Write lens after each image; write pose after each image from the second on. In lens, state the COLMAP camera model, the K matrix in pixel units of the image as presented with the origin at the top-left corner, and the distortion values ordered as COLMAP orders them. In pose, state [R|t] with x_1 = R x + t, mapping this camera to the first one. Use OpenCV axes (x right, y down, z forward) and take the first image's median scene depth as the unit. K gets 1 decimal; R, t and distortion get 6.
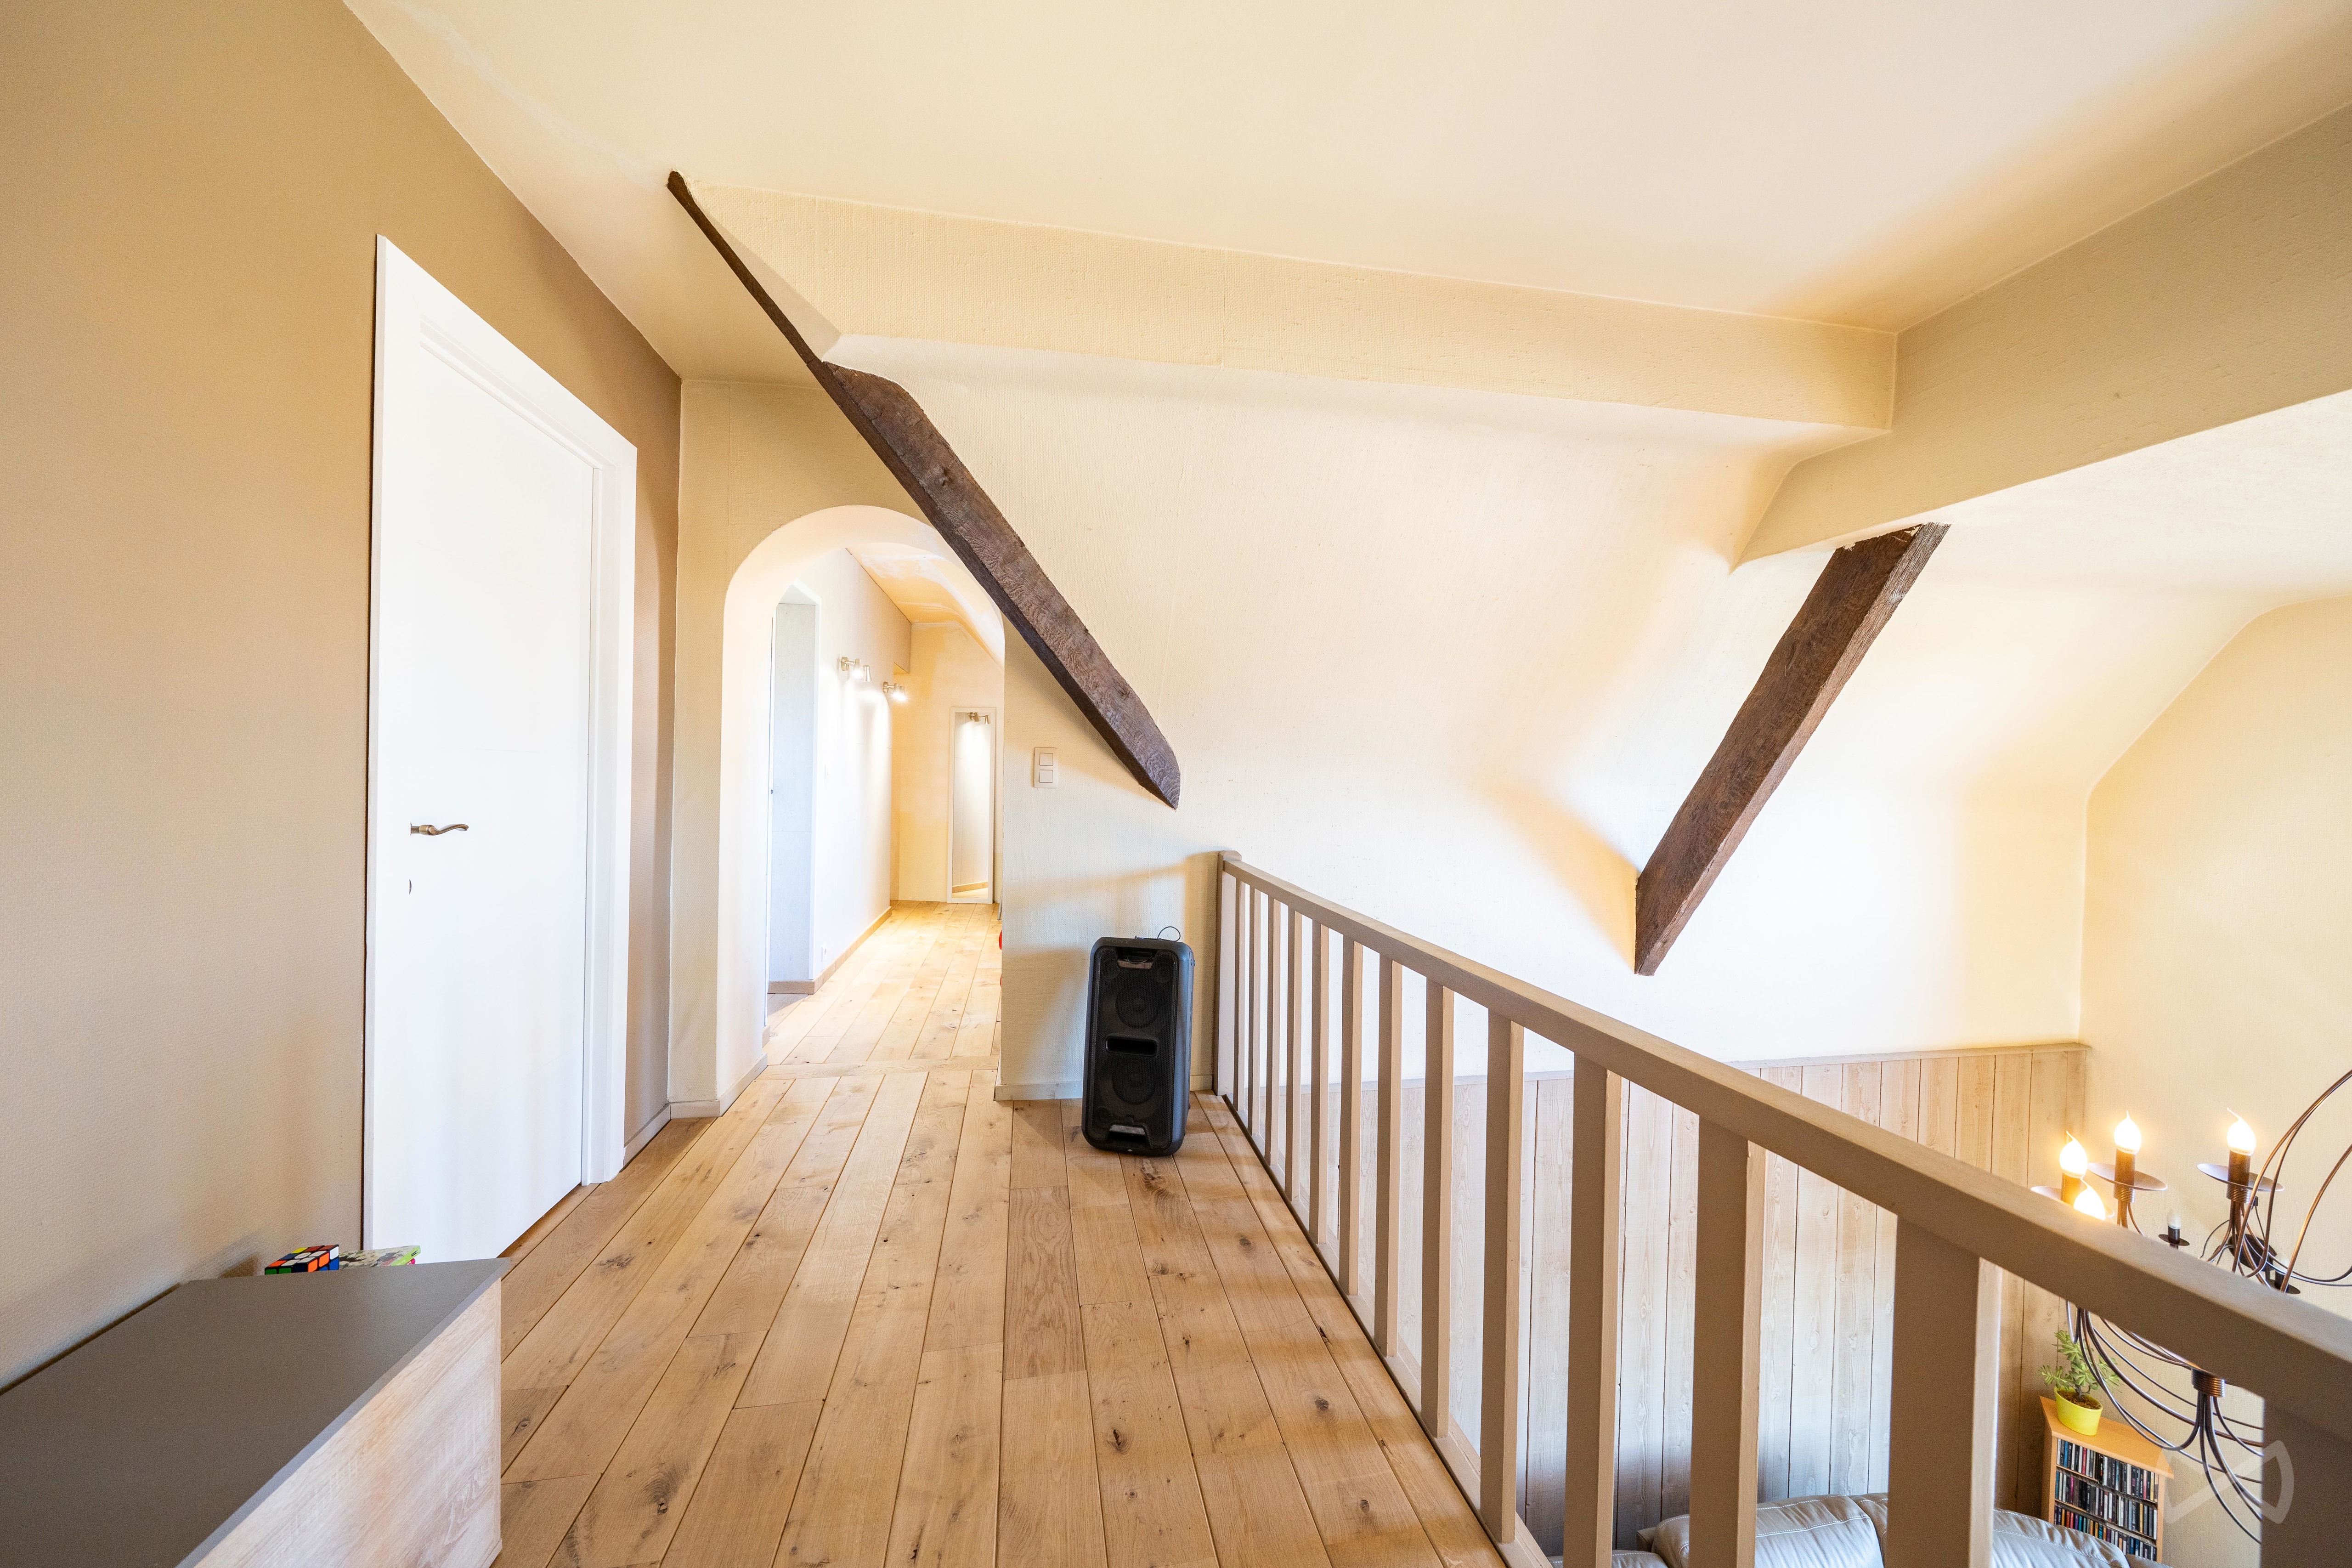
lens RADIAL K [[793.9, 0, 1172.1], [0, 793.9, 783.6], [0, 0, 1]] dist [-0.001571, -0.000293]
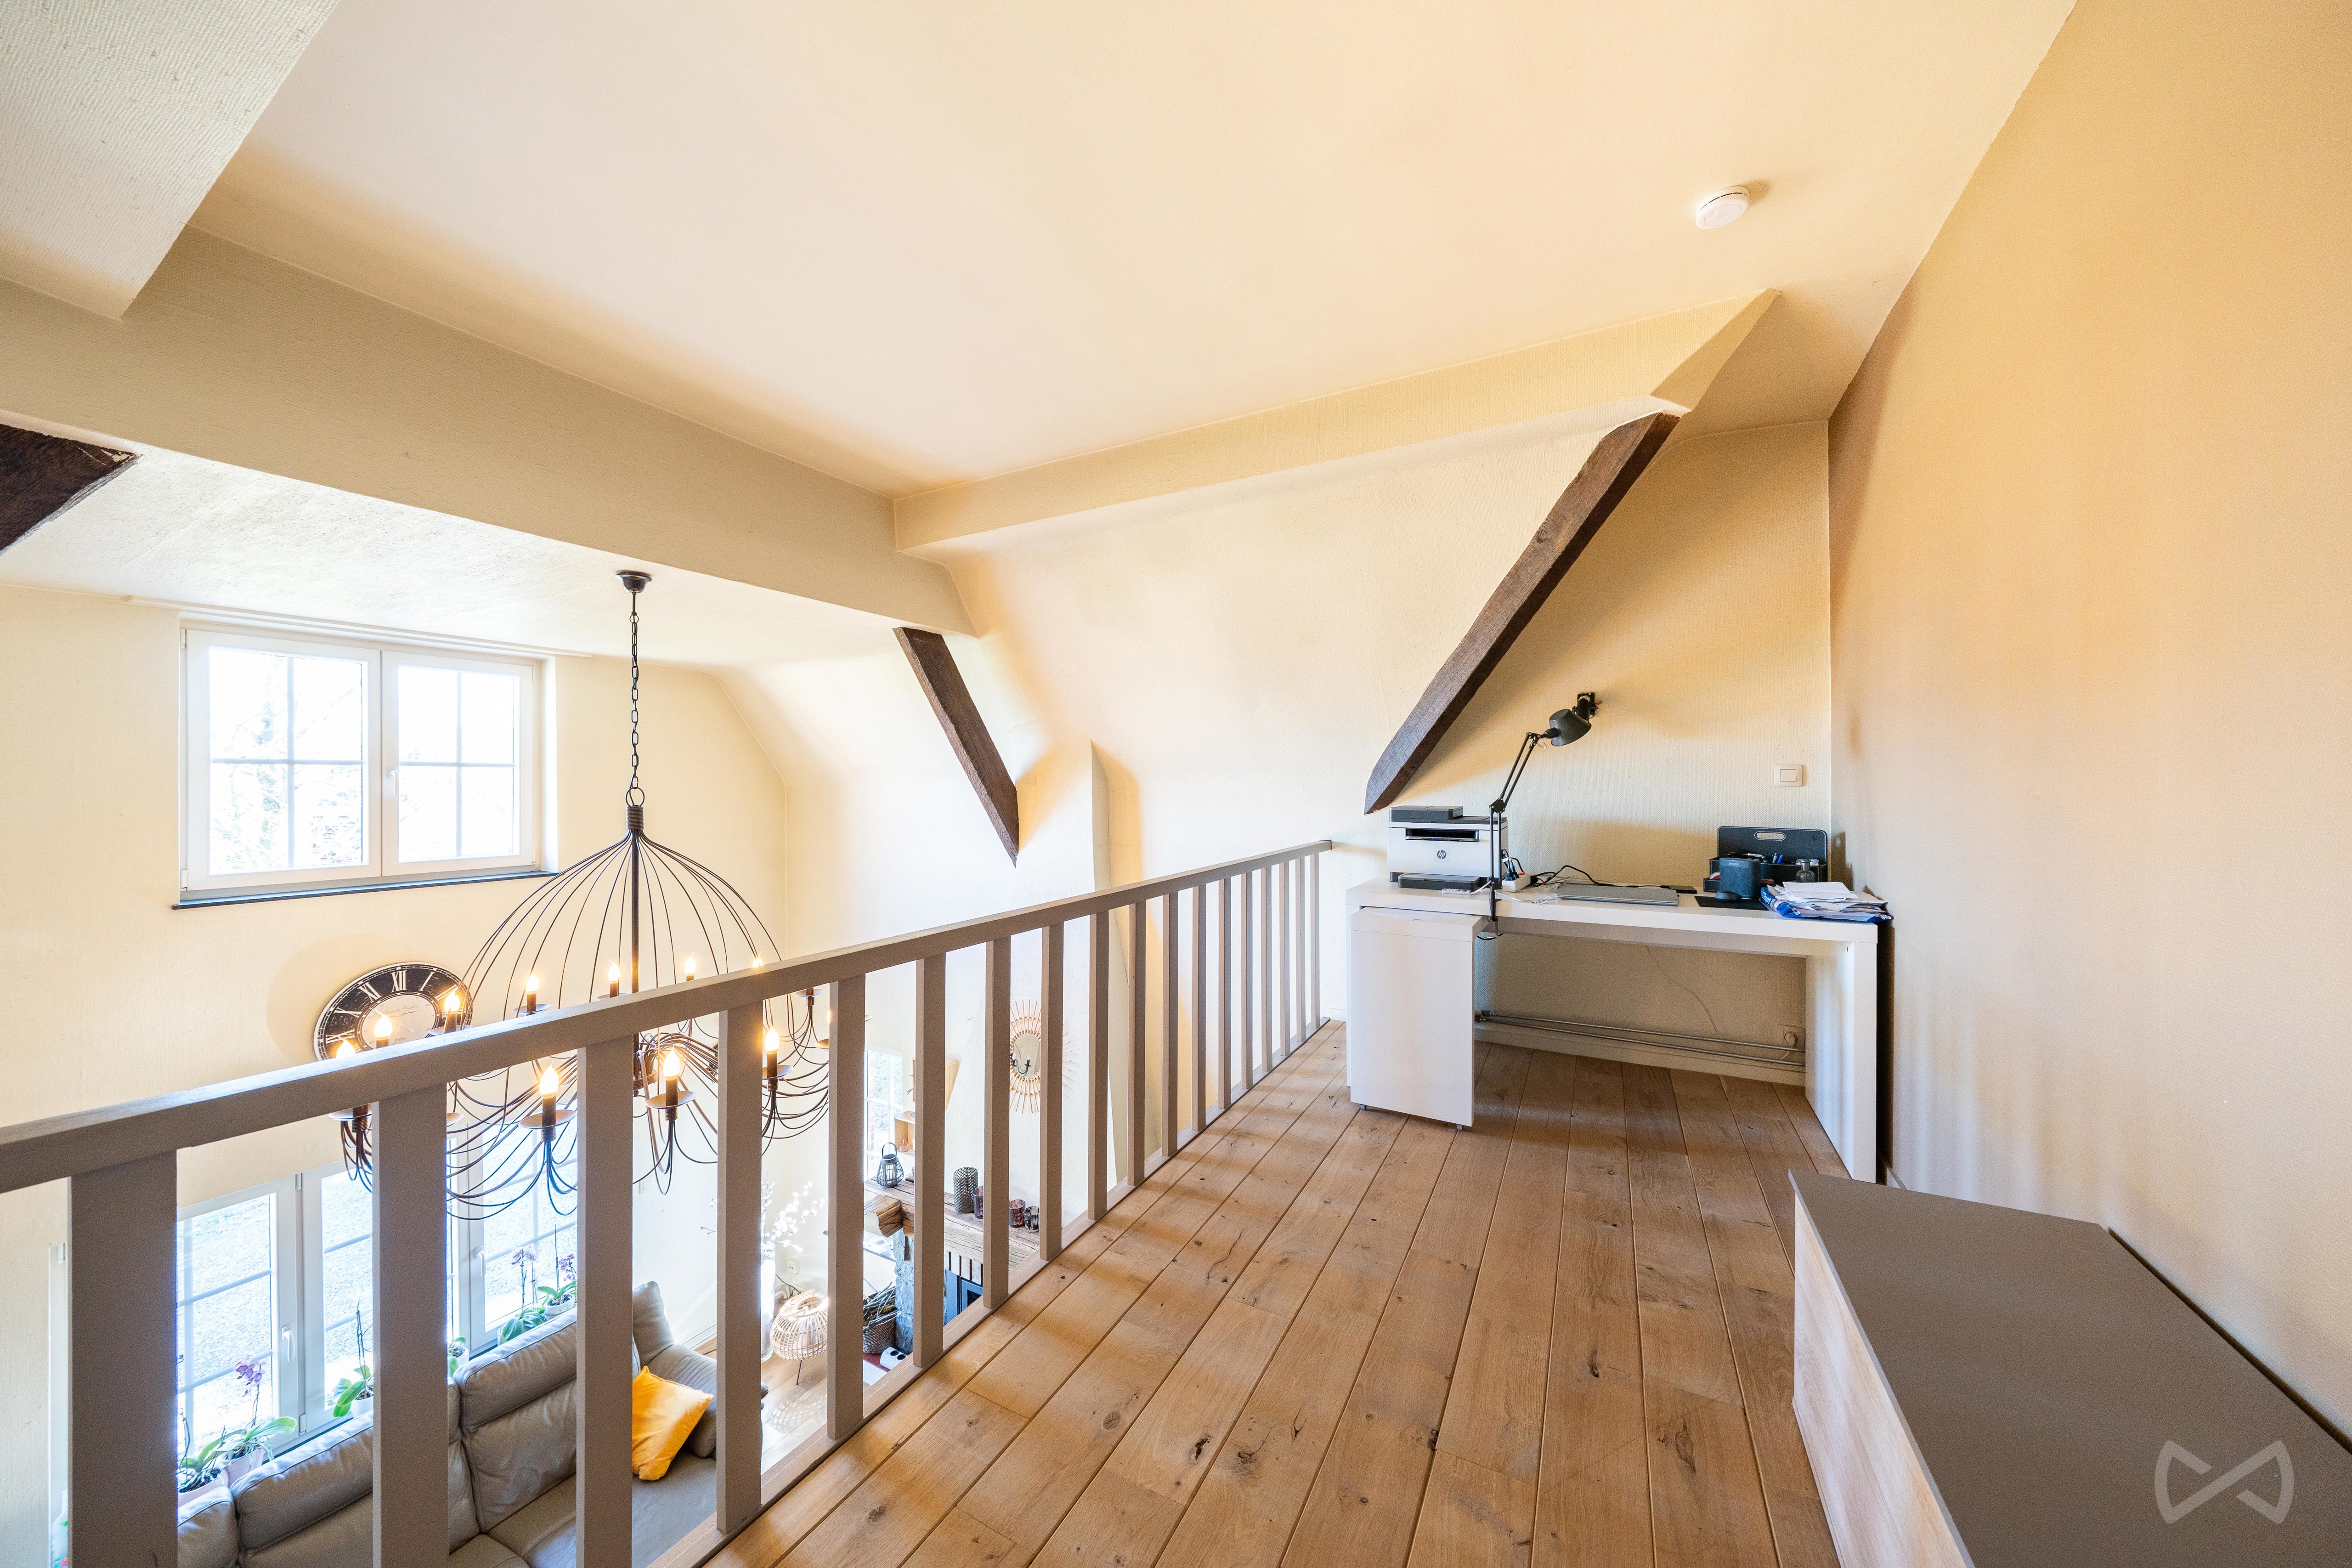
lens RADIAL K [[793.9, 0, 1165.4], [0, 793.9, 779.4], [0, 0, 1]] dist [-0.001571, -0.000293]
pose [[-0.775029, -0.012327, 0.631805, -0.668523], [-0.003543, 0.999879, 0.015163, -0.020589], [-0.631915, 0.009513, -0.774979, 1.688562]]
